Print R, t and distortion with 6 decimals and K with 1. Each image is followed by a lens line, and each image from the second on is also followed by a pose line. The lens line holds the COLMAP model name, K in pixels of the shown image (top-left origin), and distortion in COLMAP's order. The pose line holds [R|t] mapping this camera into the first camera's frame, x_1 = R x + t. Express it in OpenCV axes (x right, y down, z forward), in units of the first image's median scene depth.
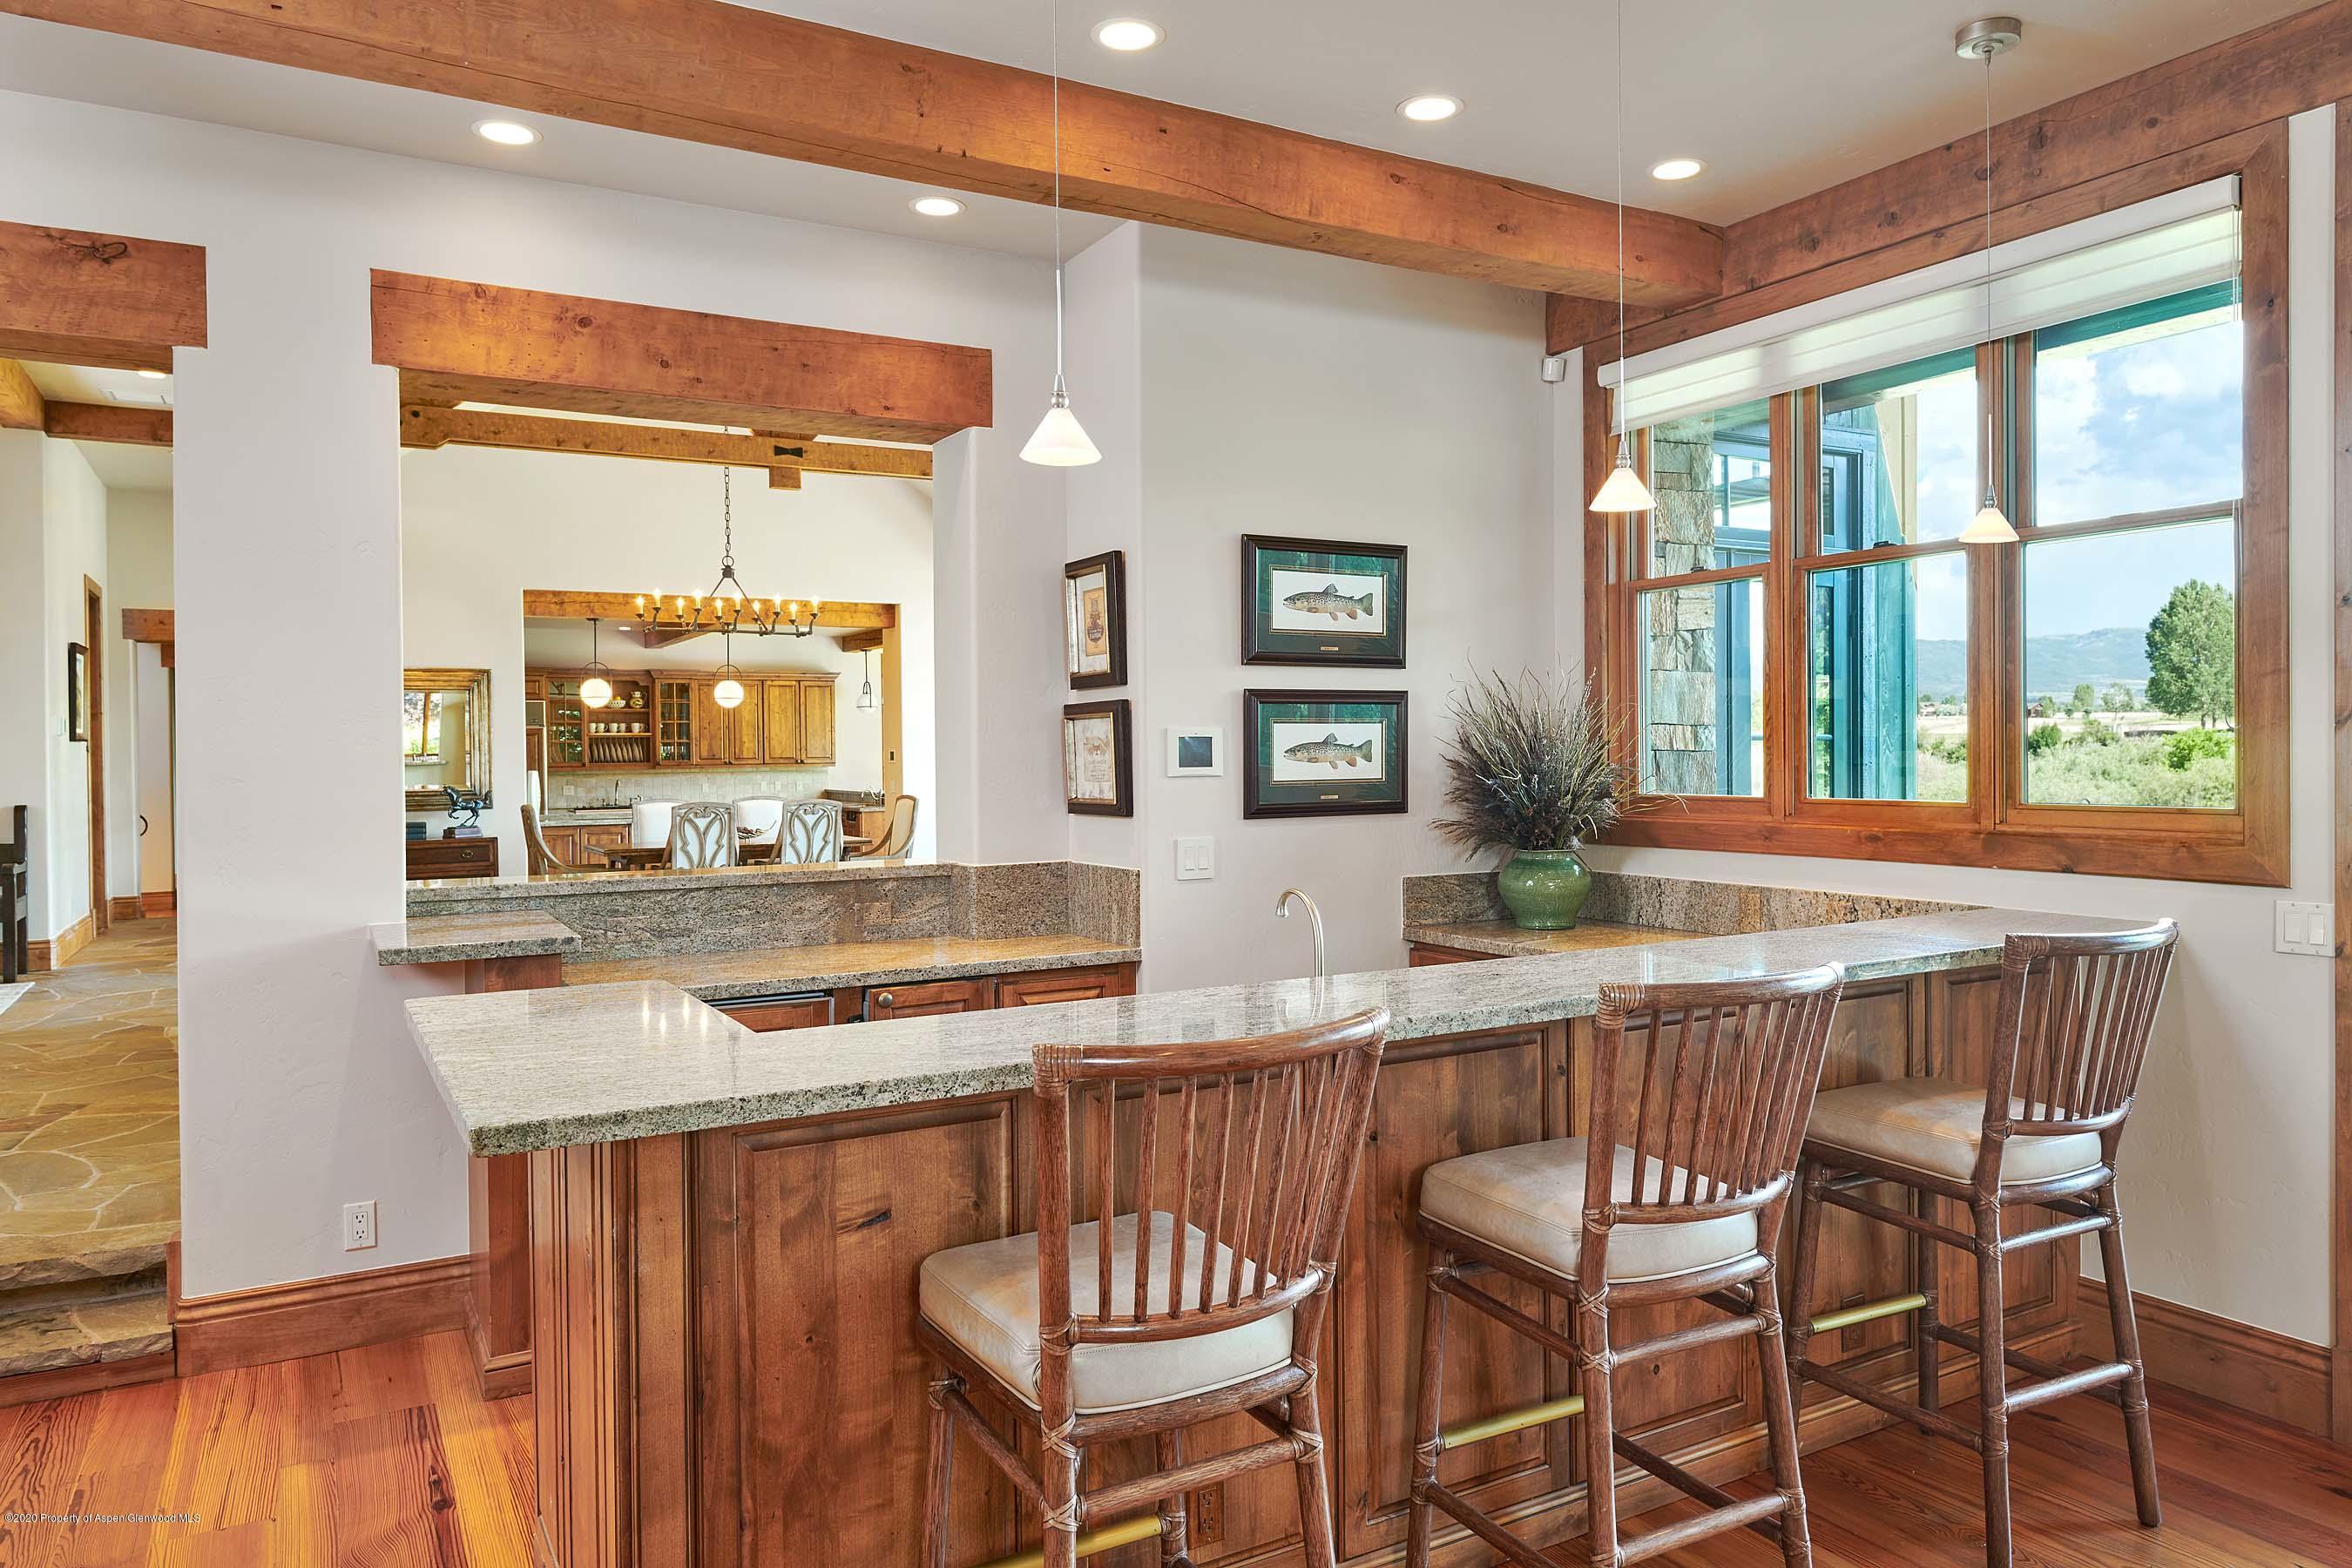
lens RADIAL K [[1546.6, 0, 1178.4], [0, 1546.6, 775.1], [0, 0, 1]] dist [0.002778, 0.005522]
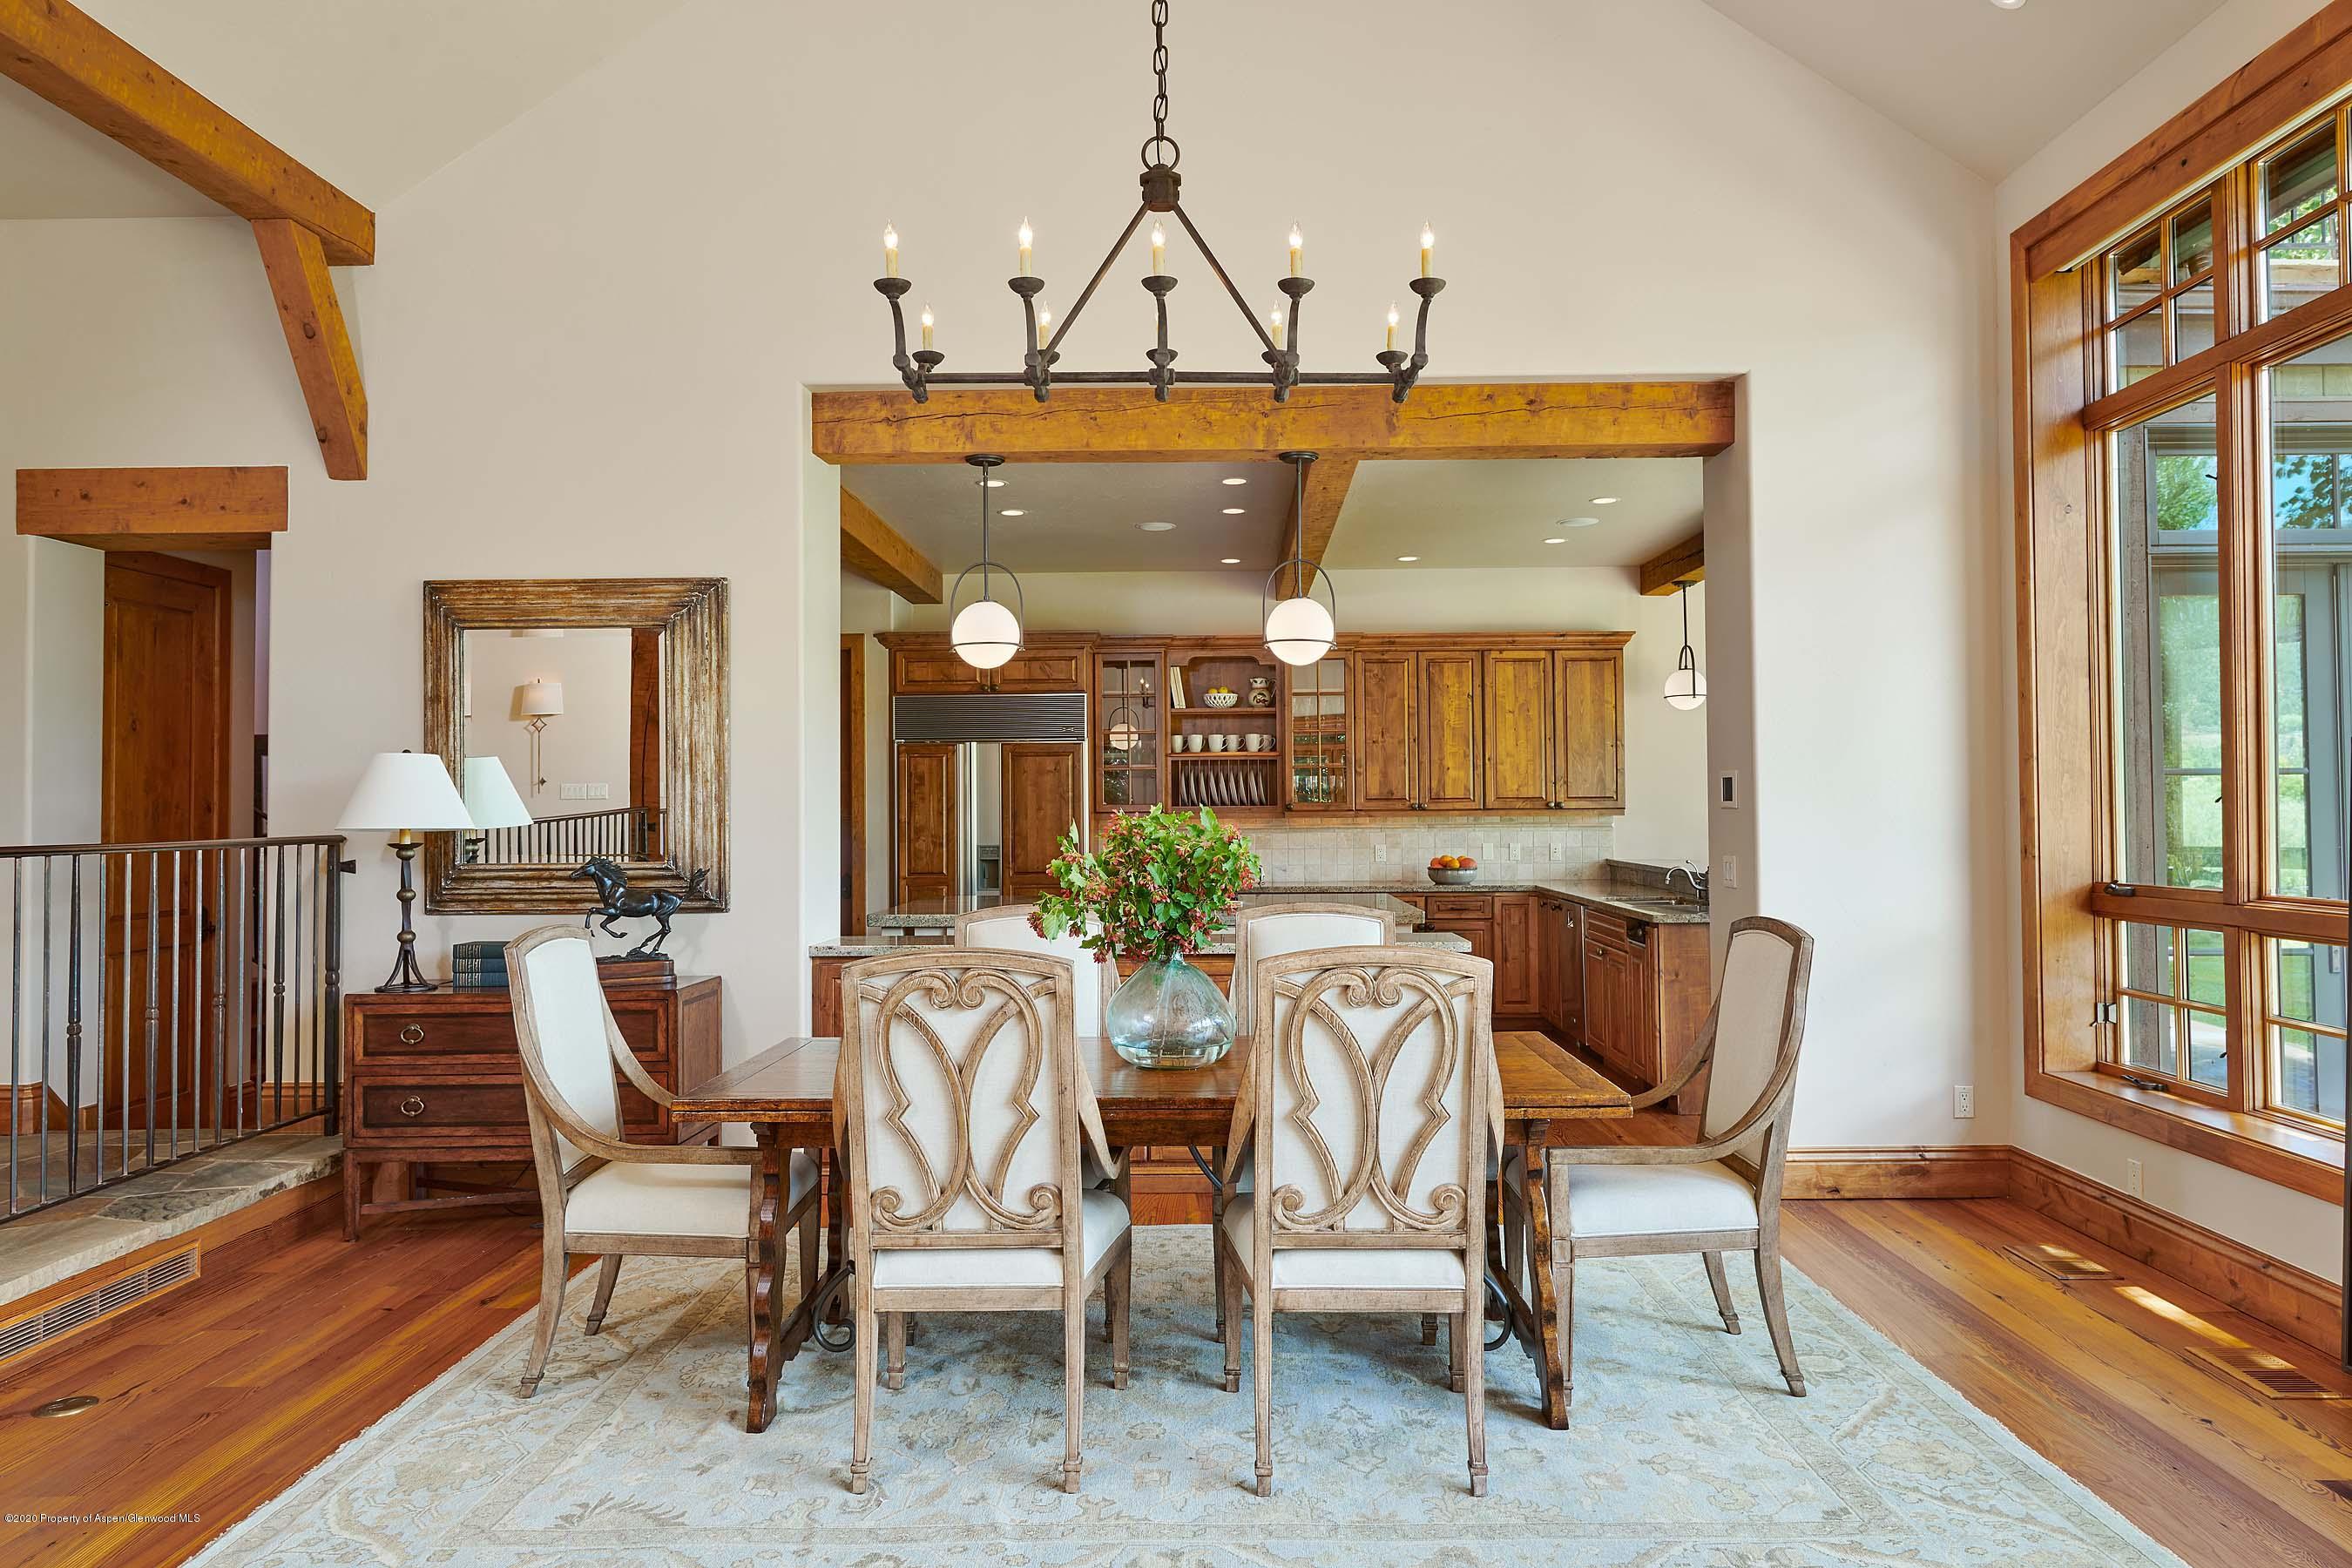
lens RADIAL K [[1546.6, 0, 1196.1], [0, 1546.6, 776.8], [0, 0, 1]] dist [0.002778, 0.005522]
pose [[0.862501, -0.004217, -0.506038, -0.097003], [-0.010180, 0.999618, -0.025681, -0.004122], [0.505953, 0.027302, 0.862129, 0.558444]]
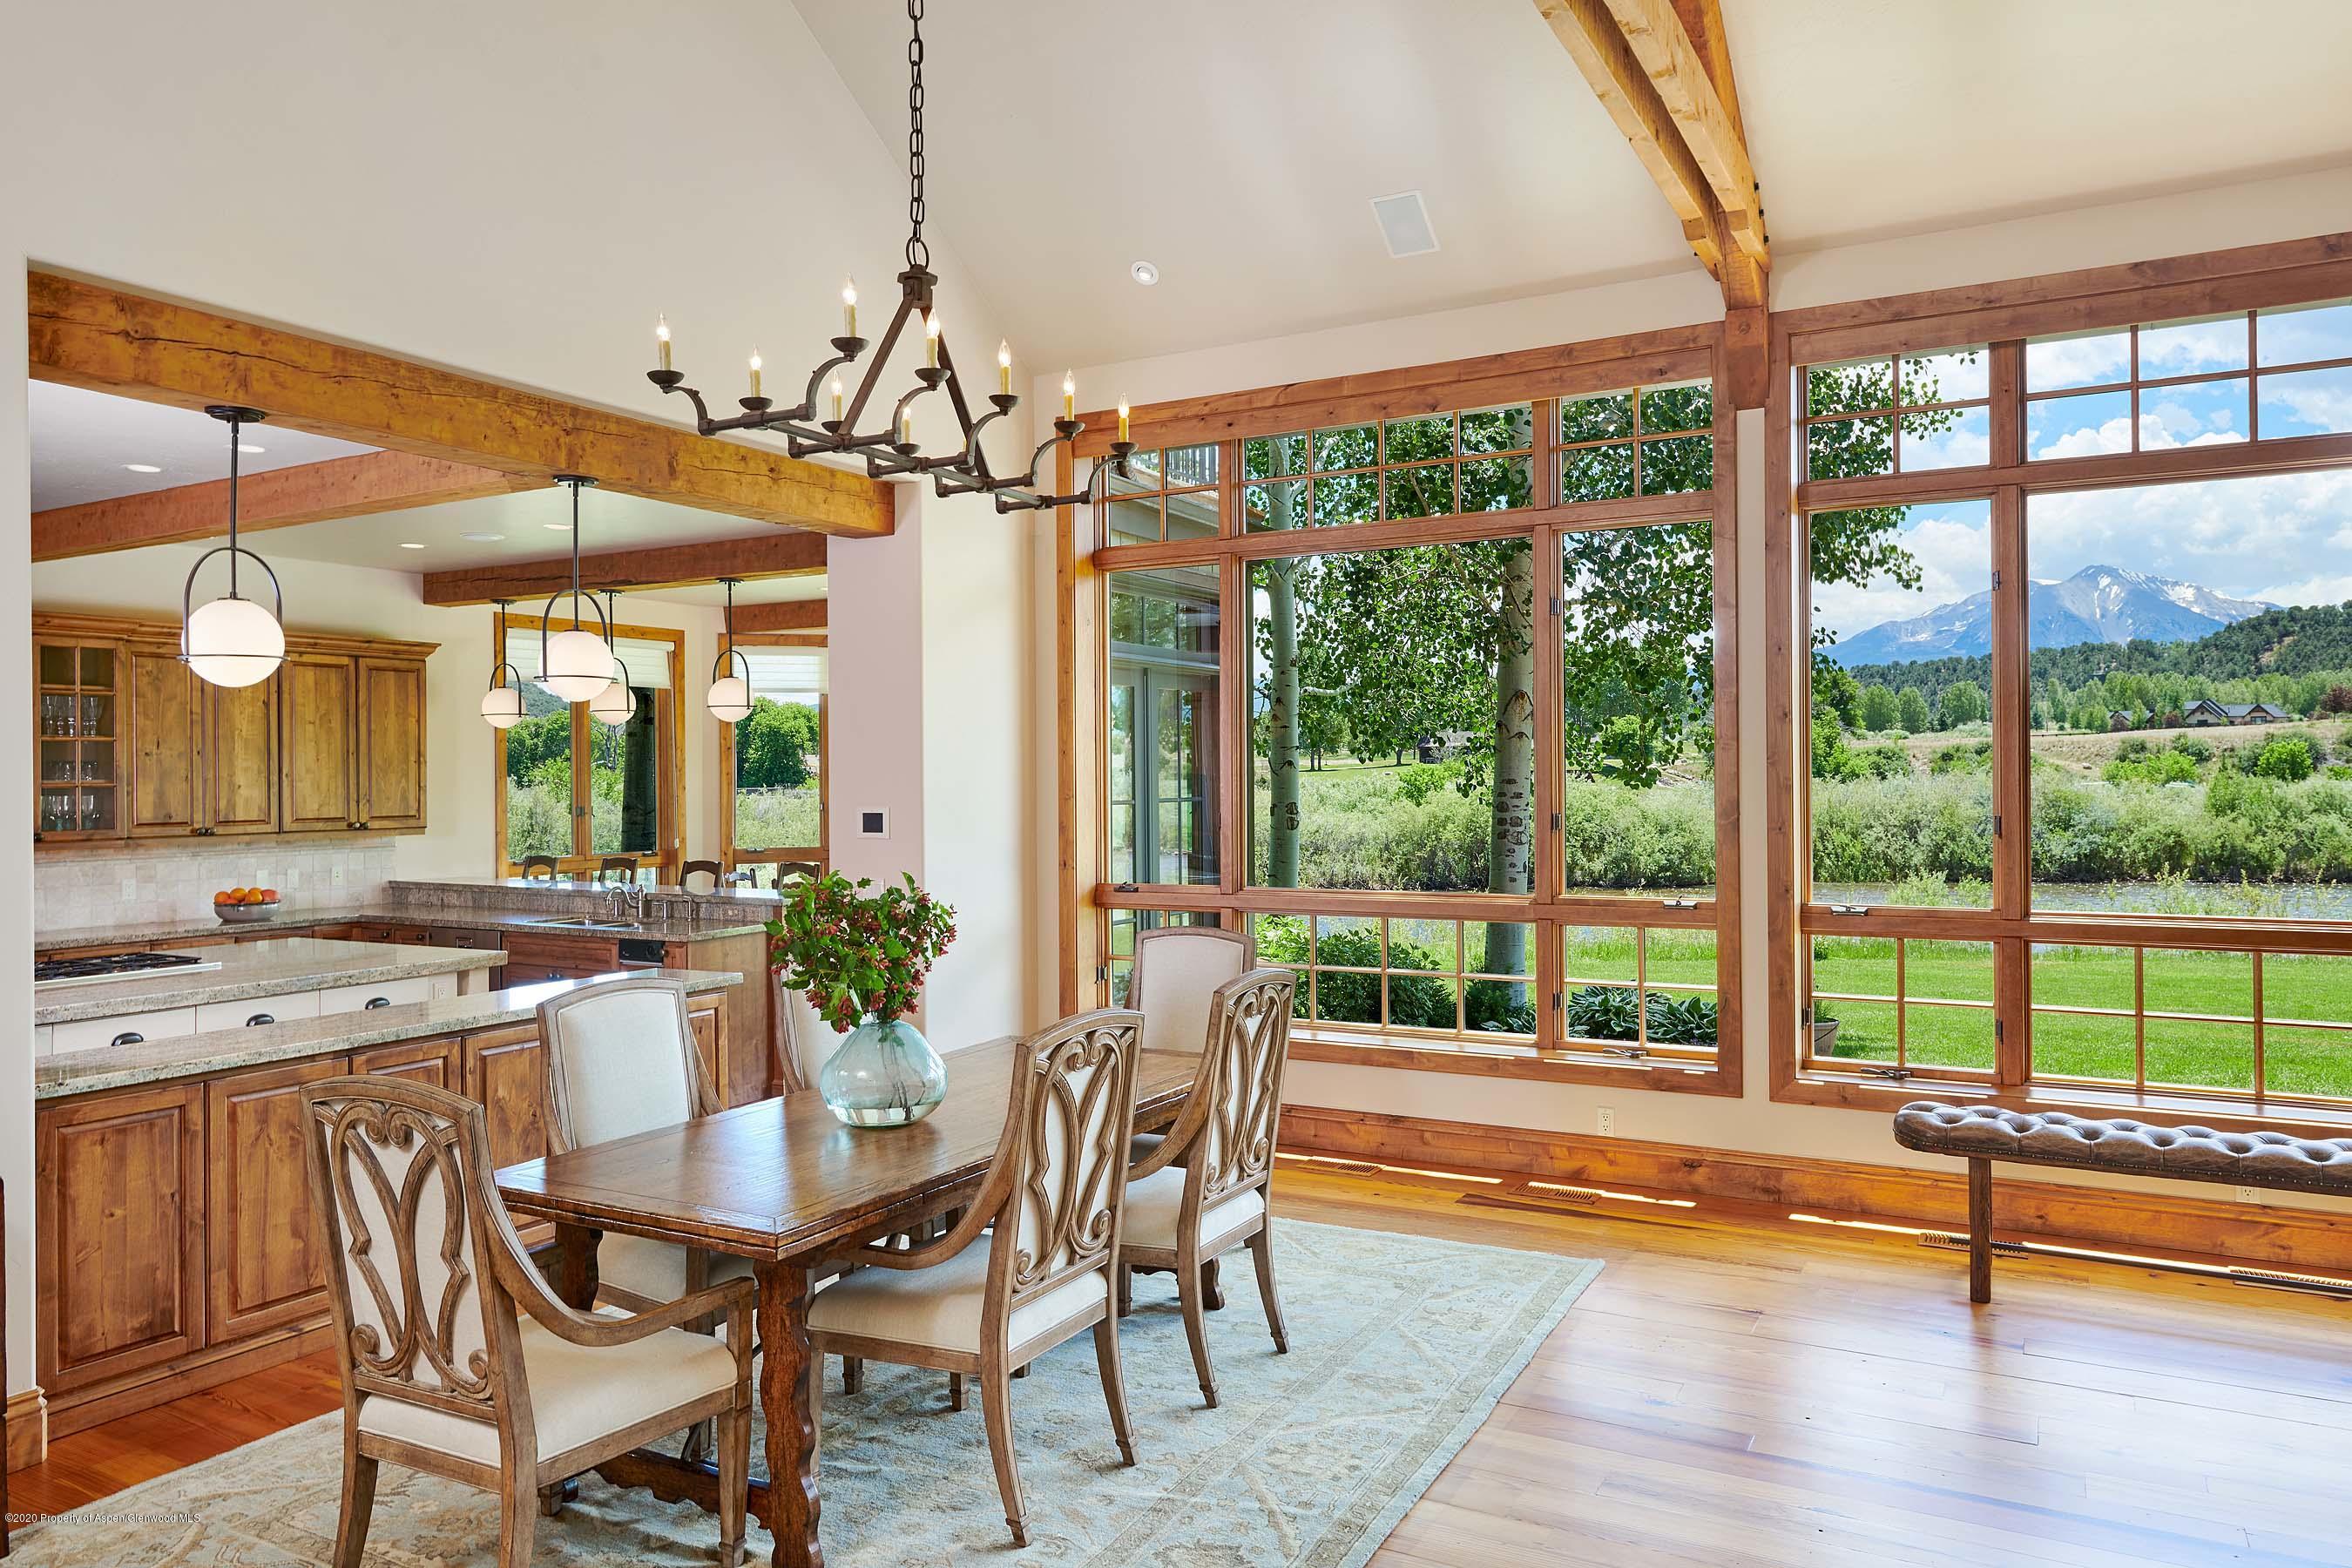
lens RADIAL K [[1546.6, 0, 1188.2], [0, 1546.6, 775.8], [0, 0, 1]] dist [0.002778, 0.005522]
pose [[0.854728, 0.003683, 0.519063, -0.310934], [0.006718, 0.999813, -0.018155, -0.015662], [-0.519032, 0.019004, 0.854543, 0.521673]]
